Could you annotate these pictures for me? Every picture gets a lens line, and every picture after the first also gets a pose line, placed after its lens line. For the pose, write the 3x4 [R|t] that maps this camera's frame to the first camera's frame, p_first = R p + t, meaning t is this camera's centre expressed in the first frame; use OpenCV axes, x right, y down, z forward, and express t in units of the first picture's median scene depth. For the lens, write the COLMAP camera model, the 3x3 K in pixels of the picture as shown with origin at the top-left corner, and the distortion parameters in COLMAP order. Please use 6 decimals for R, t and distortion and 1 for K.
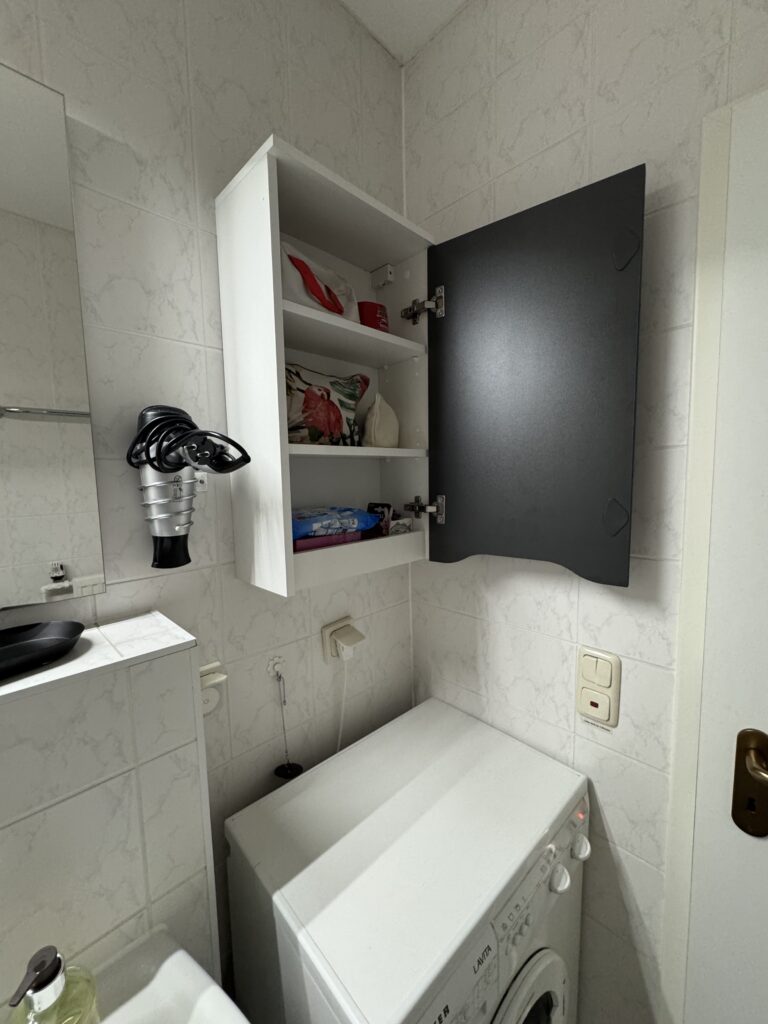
lens RADIAL K [[408.1, 0, 386.4], [0, 408.1, 514.4], [0, 0, 1]] dist [0.000548, 0.000131]
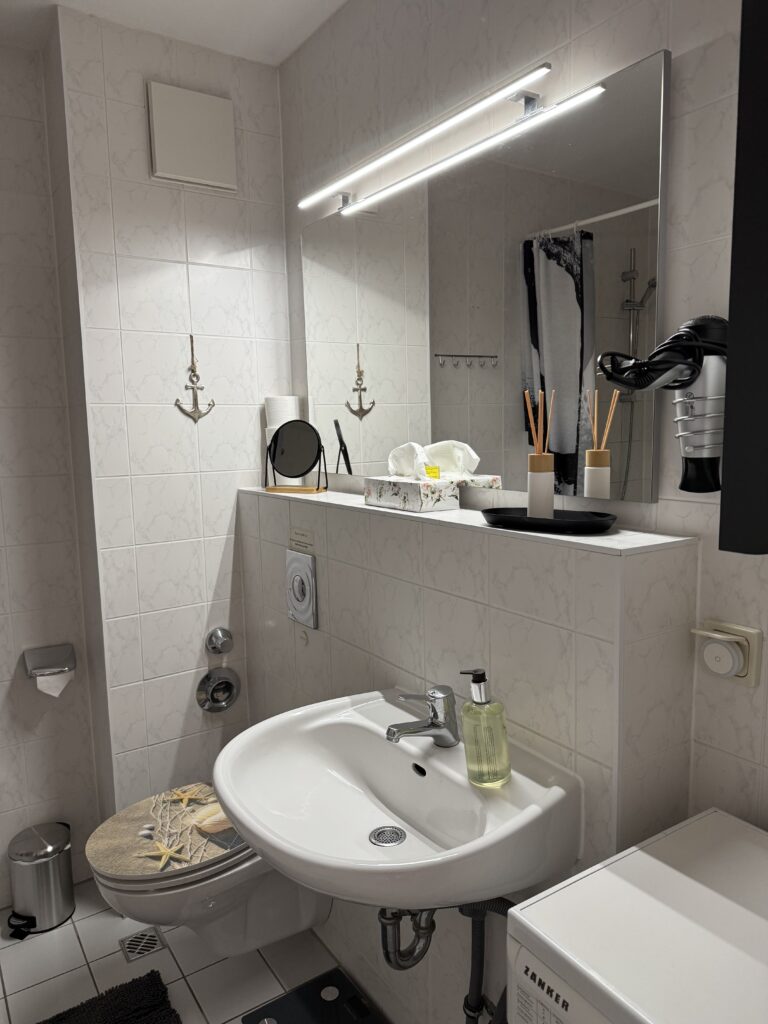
lens RADIAL K [[728.2, 0, 379.6], [0, 728.2, 512.3], [0, 0, 1]] dist [0.010306, -0.006730]
pose [[-0.177286, 0.146102, -0.973254, 1.281909], [-0.075297, 0.984007, 0.161432, -0.038670], [0.981275, 0.101902, -0.163449, 0.604253]]
